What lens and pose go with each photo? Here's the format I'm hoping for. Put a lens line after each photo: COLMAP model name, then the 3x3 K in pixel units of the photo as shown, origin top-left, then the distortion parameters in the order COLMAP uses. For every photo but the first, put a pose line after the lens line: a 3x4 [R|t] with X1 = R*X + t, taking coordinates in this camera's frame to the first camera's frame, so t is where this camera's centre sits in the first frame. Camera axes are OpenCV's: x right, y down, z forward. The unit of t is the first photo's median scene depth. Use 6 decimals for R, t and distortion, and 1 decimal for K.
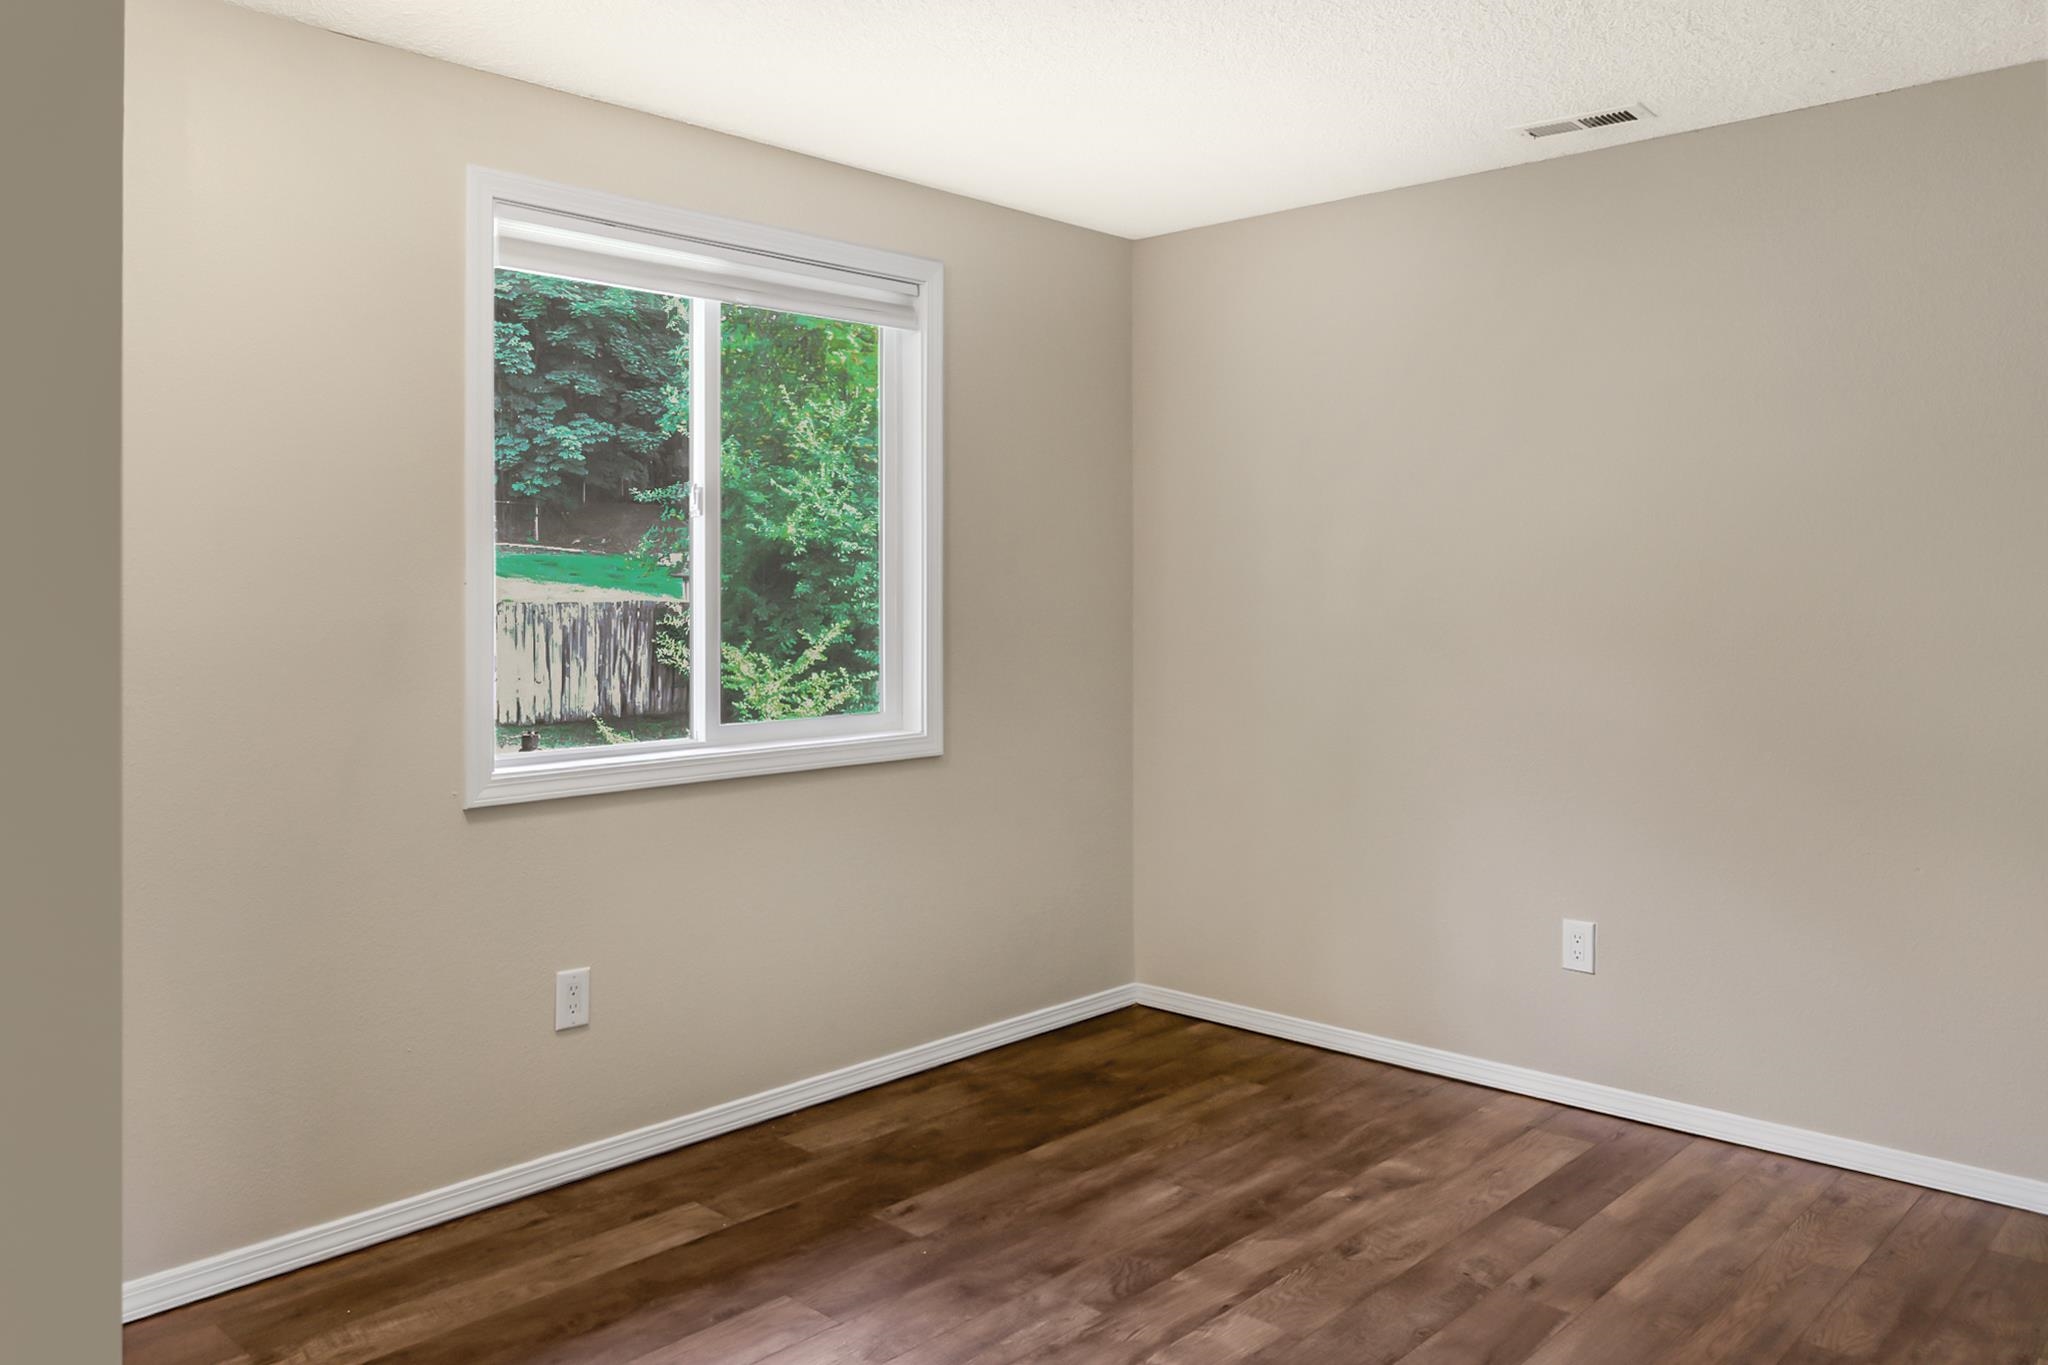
lens RADIAL K [[1496.9, 0, 1030.3], [0, 1496.9, 678.1], [0, 0, 1]] dist [-0.007308, 0.009175]
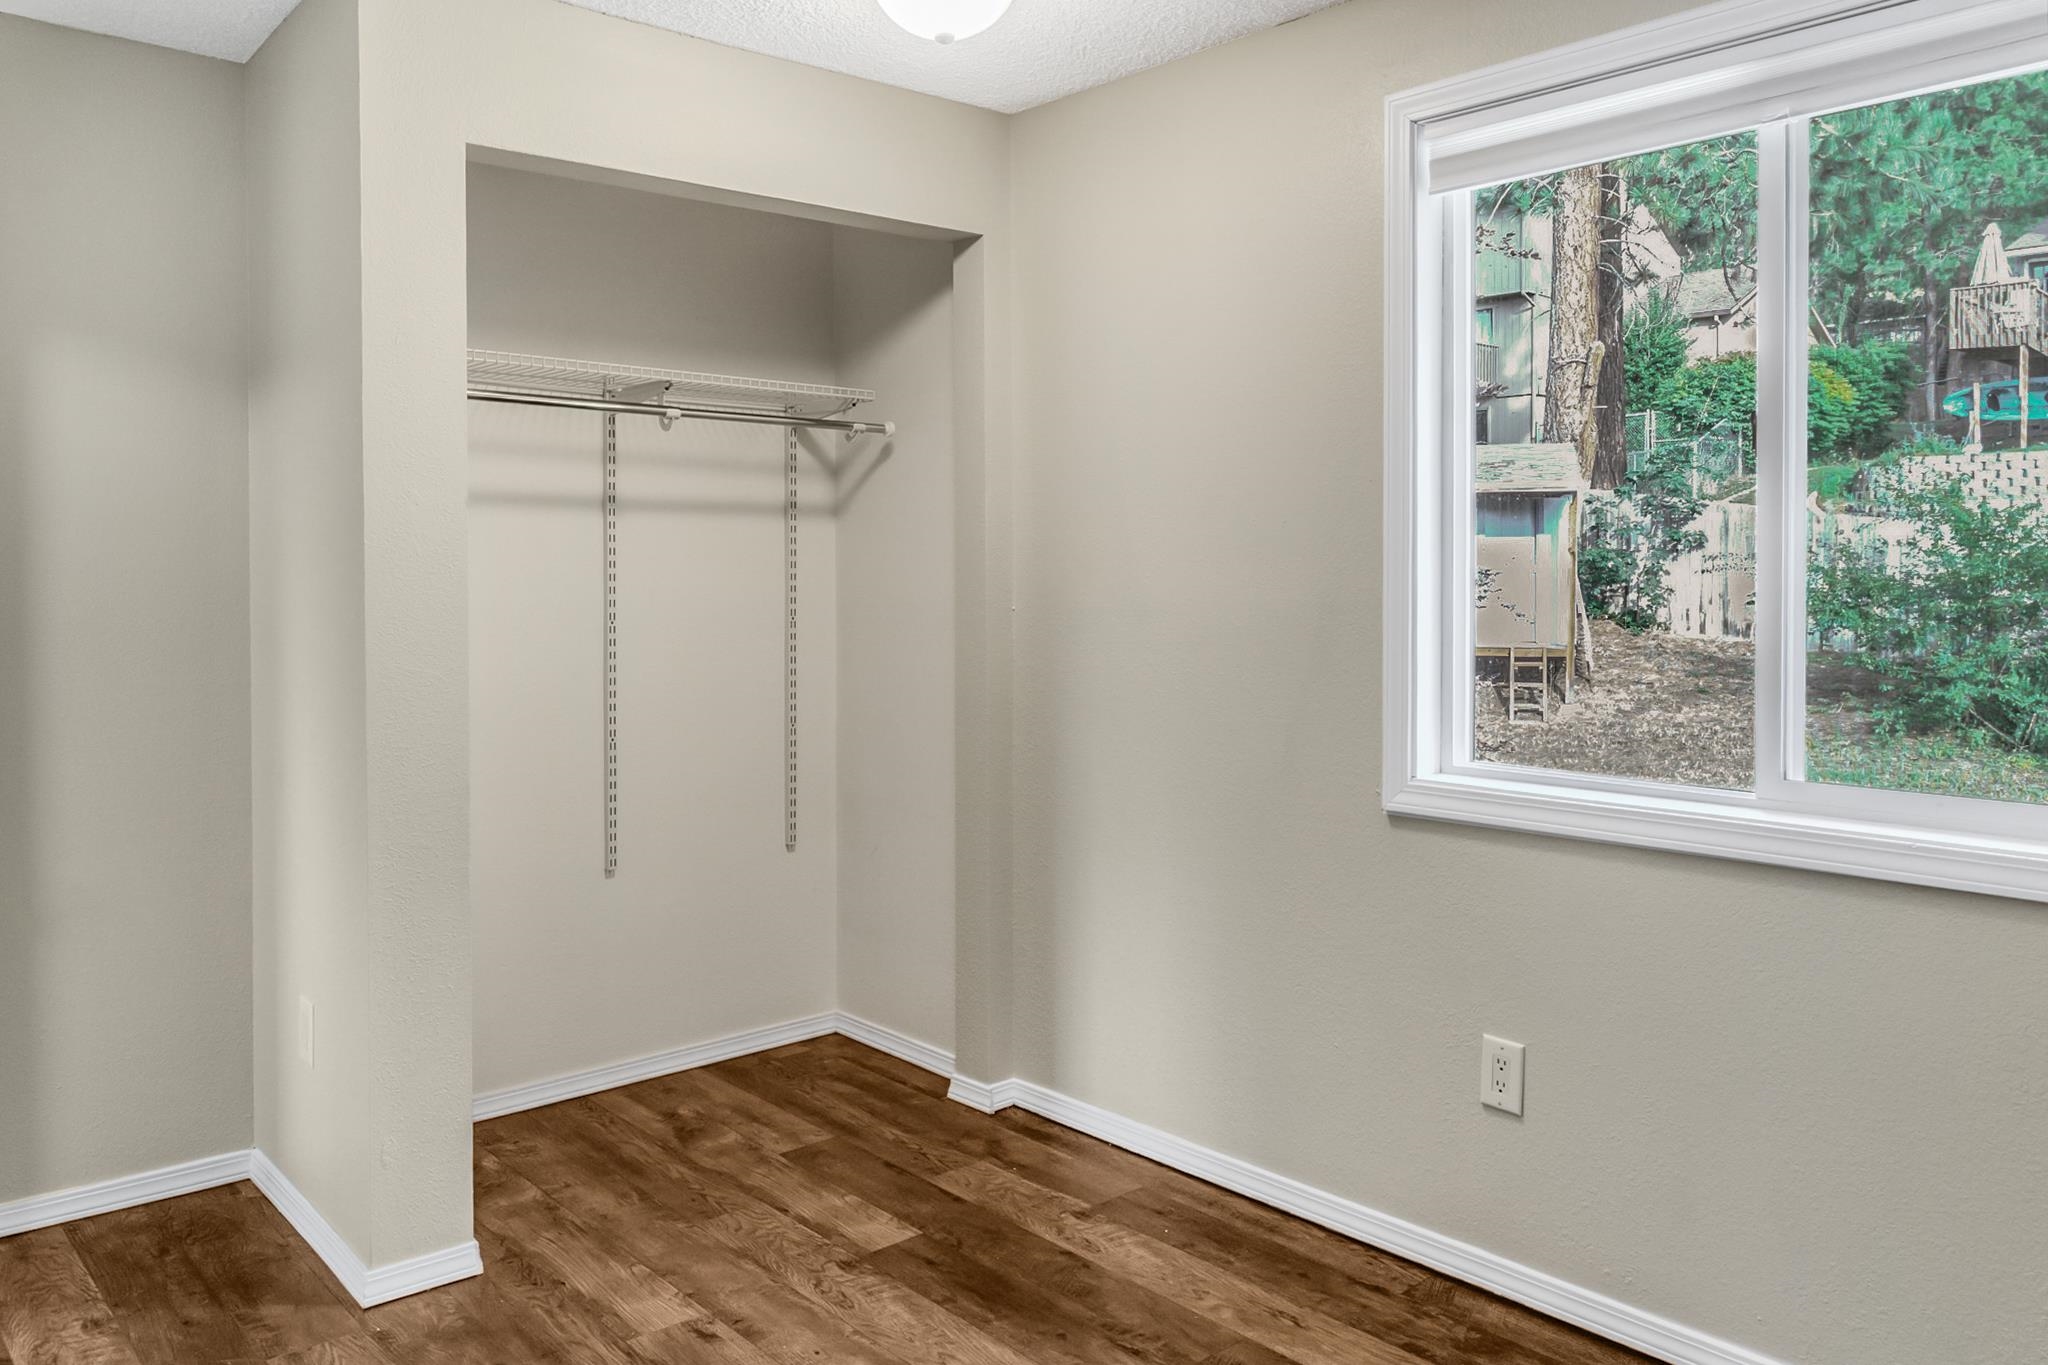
lens RADIAL K [[1496.9, 0, 1031.3], [0, 1496.9, 680.6], [0, 0, 1]] dist [-0.007308, 0.009175]
pose [[-0.096278, 0.069155, -0.992949, 0.561948], [-0.050908, 0.995936, 0.074299, -0.050669], [0.994052, 0.057702, -0.092366, 0.892693]]
